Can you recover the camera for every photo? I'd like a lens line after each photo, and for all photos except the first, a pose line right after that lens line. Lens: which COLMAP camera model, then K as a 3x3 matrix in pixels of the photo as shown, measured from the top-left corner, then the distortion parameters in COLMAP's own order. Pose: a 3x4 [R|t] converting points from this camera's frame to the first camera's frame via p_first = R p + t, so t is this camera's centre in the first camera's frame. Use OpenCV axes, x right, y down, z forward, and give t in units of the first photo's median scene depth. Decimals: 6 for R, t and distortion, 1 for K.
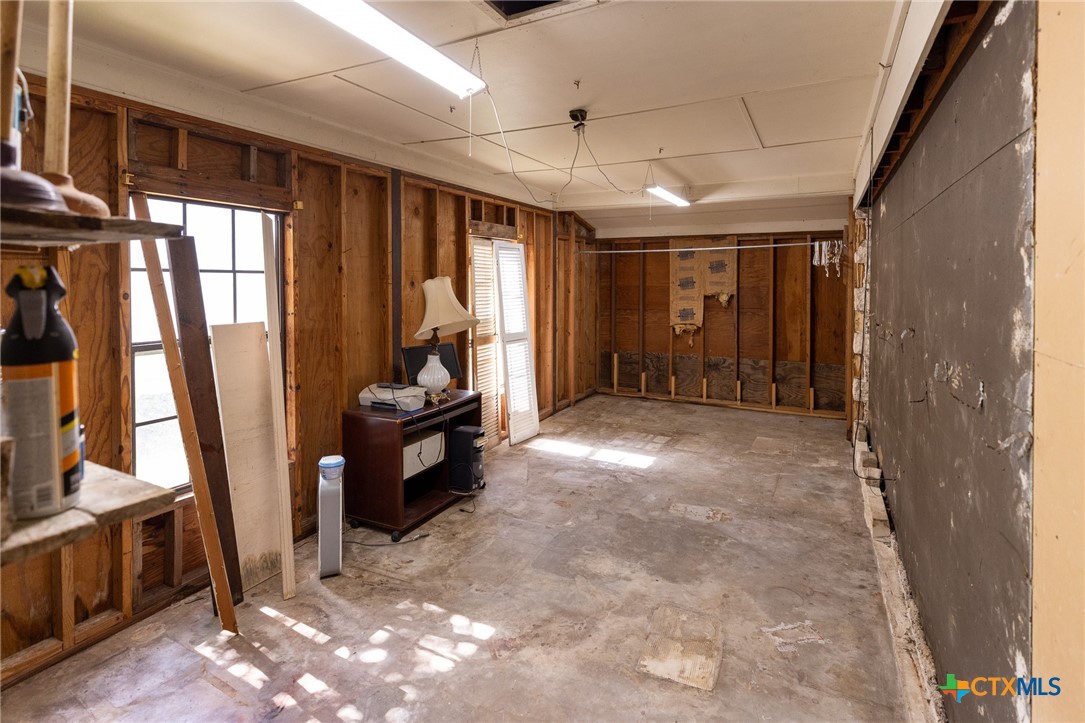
lens RADIAL K [[545.3, 0, 543.7], [0, 545.3, 285.7], [0, 0, 1]] dist [0.000151, -0.000487]
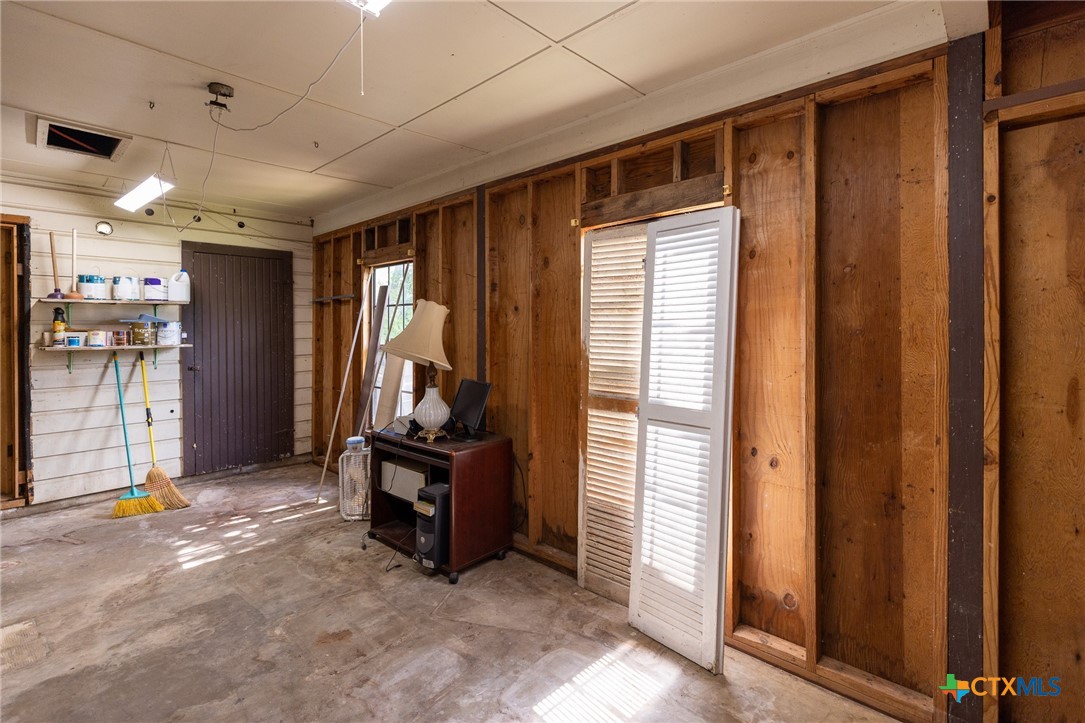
lens RADIAL K [[496.1, 0, 528.3], [0, 496.1, 329.1], [0, 0, 1]] dist [0.001962, 0.000224]
pose [[-0.278421, 0.004450, -0.960449, 0.563707], [-0.005831, 0.999963, 0.006323, 0.026089], [0.960441, 0.007360, -0.278385, 1.440633]]
